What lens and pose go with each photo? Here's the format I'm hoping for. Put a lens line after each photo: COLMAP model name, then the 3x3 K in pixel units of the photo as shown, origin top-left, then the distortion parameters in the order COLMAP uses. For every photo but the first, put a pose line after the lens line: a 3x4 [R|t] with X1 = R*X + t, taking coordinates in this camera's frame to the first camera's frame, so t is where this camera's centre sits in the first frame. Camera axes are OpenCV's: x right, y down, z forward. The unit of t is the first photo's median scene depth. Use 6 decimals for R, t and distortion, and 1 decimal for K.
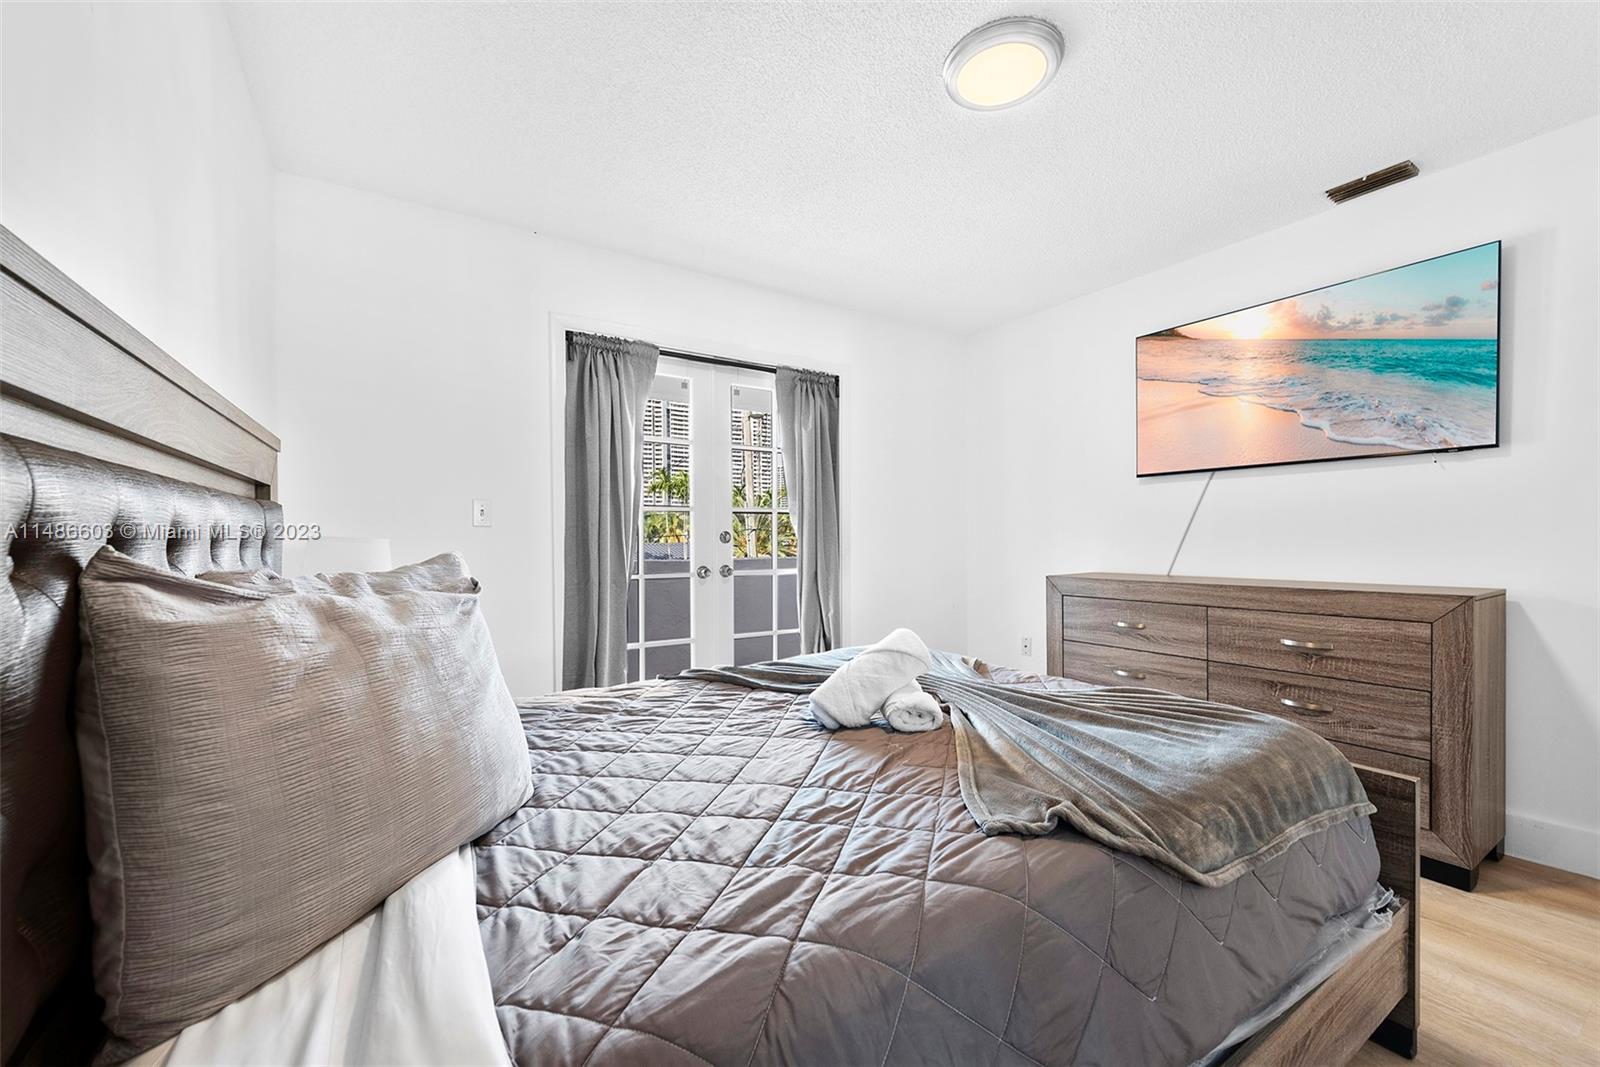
lens RADIAL K [[628.9, 0, 797.7], [0, 628.9, 538.1], [0, 0, 1]] dist [0.010625, -0.000876]
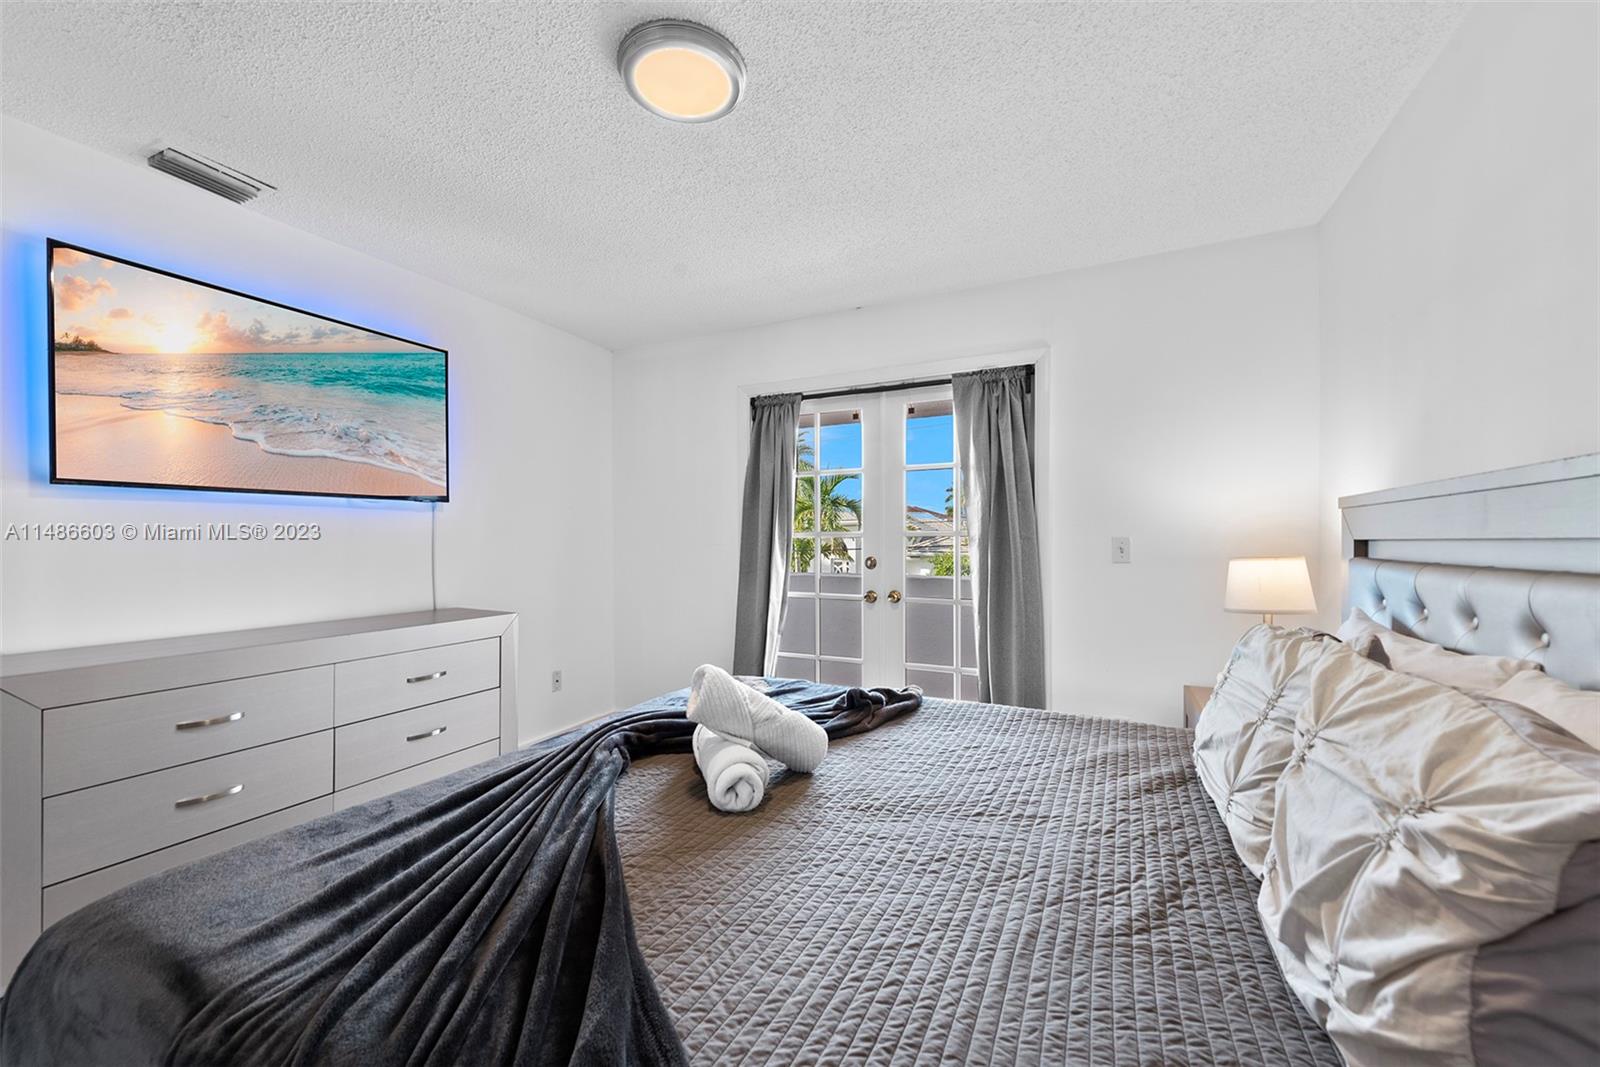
lens RADIAL K [[628.9, 0, 808.7], [0, 628.9, 536.6], [0, 0, 1]] dist [0.010625, -0.000876]
pose [[0.999351, -0.001296, -0.036007, 1.745351], [0.001301, 0.999999, 0.000104, -0.018855], [0.036007, -0.000151, 0.999352, 0.016051]]
